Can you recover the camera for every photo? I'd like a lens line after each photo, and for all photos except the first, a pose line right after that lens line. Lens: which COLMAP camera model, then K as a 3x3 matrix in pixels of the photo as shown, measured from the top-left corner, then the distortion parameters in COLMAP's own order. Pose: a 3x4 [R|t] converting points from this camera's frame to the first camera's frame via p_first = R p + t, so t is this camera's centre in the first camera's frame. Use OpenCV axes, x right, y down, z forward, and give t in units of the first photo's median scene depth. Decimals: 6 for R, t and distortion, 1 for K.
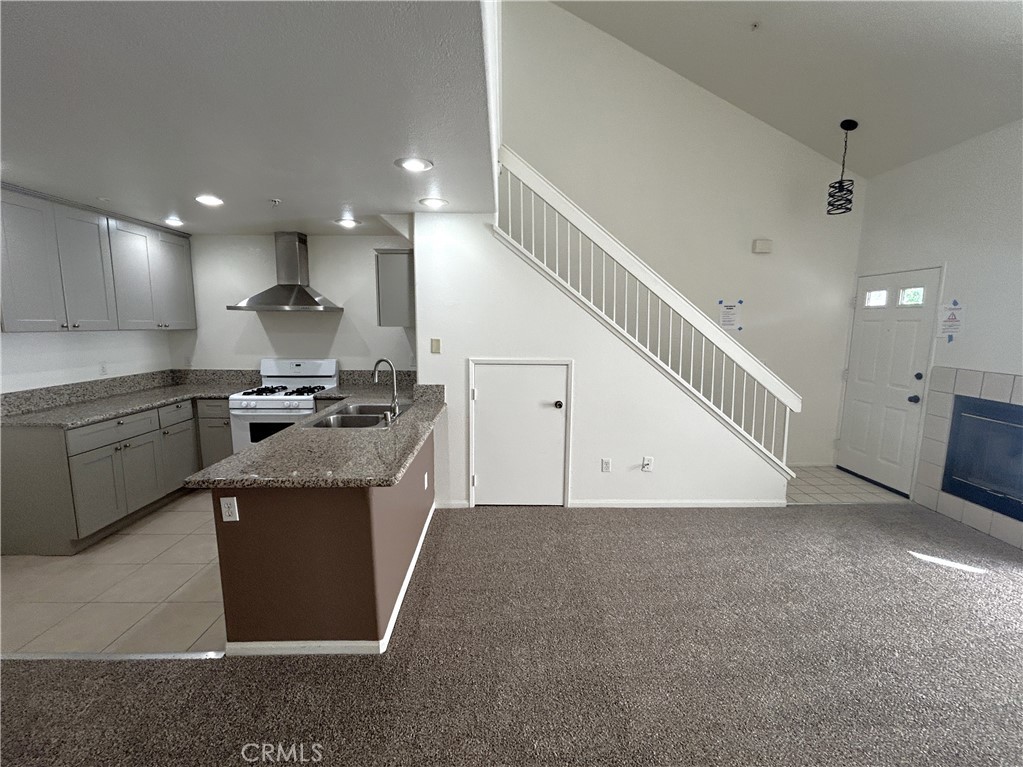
lens RADIAL K [[442.2, 0, 515.9], [0, 442.2, 383.1], [0, 0, 1]] dist [-0.000017, 0.000194]
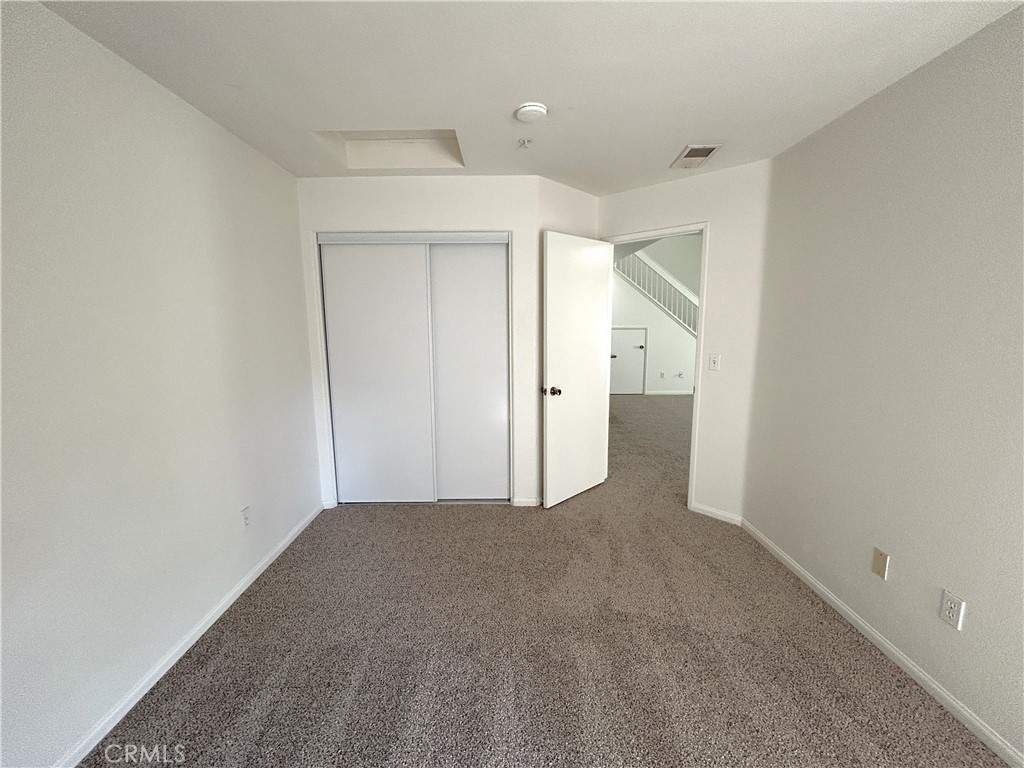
lens RADIAL K [[423.3, 0, 525.7], [0, 423.3, 382.0], [0, 0, 1]] dist [-0.000371, 0.000407]
pose [[0.999814, -0.018839, 0.004087, -0.484610], [0.018753, 0.999621, 0.020149, 0.165175], [-0.004465, -0.020069, 0.999789, -1.099637]]
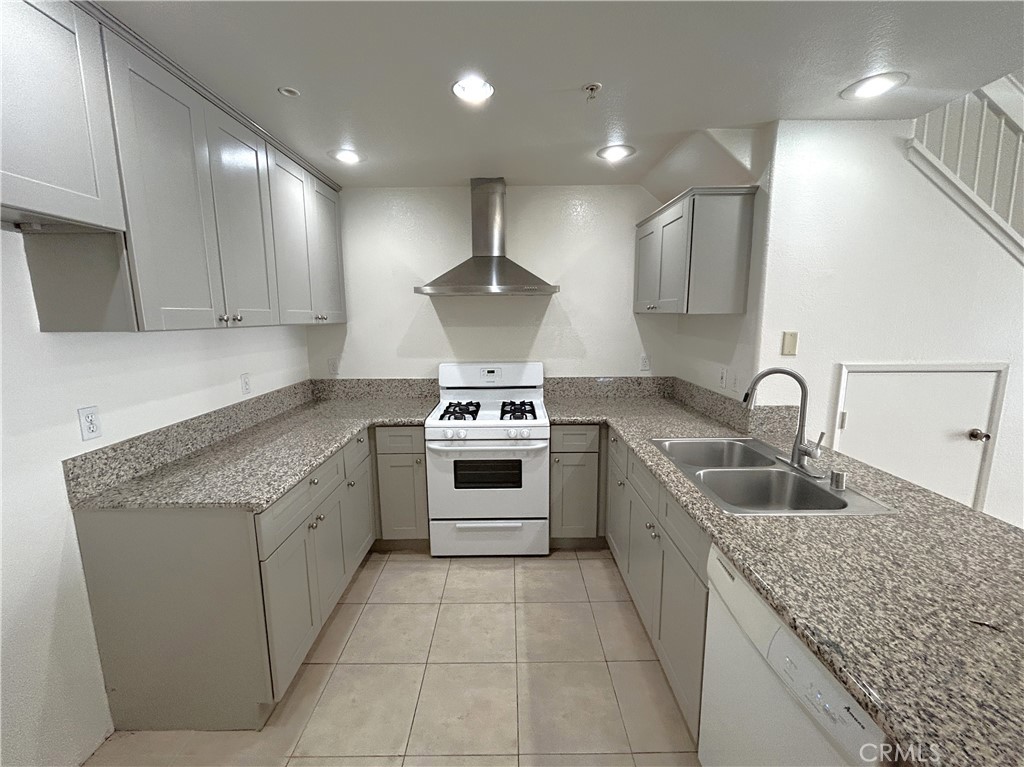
lens RADIAL K [[423.3, 0, 512.9], [0, 423.3, 381.4], [0, 0, 1]] dist [-0.000371, 0.000407]
pose [[0.999752, -0.011994, -0.018750, -0.530501], [0.012345, 0.999748, 0.018751, -0.044646], [0.018520, -0.018978, 0.999648, 0.380194]]
